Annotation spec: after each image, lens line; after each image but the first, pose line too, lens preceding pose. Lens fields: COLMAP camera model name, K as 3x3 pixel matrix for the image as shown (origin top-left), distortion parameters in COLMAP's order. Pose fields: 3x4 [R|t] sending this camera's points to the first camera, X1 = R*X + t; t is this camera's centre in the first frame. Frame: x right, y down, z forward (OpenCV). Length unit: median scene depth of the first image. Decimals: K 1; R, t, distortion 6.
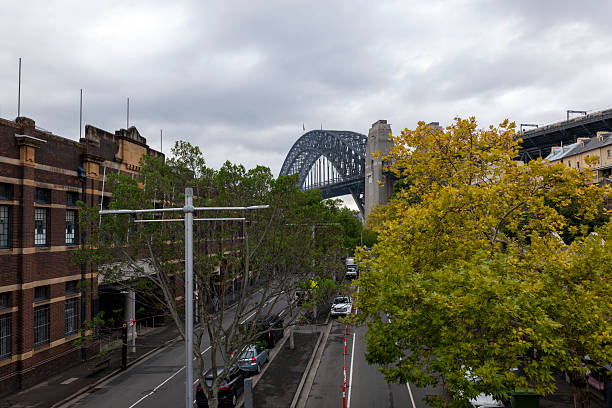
lens RADIAL K [[512.1, 0, 306.5], [0, 512.1, 205.1], [0, 0, 1]] dist [-0.001006, -0.000328]
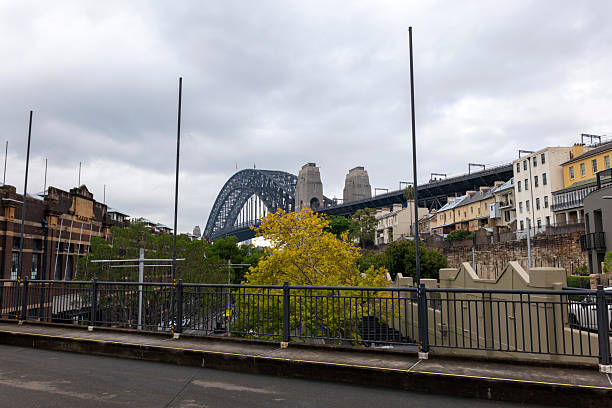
lens RADIAL K [[512.1, 0, 305.4], [0, 512.1, 202.6], [0, 0, 1]] dist [-0.001006, -0.000328]
pose [[0.991605, 0.022382, 0.127354, 0.040405], [-0.012344, 0.996793, -0.079069, -0.020120], [-0.128715, 0.076833, 0.988701, -0.313970]]
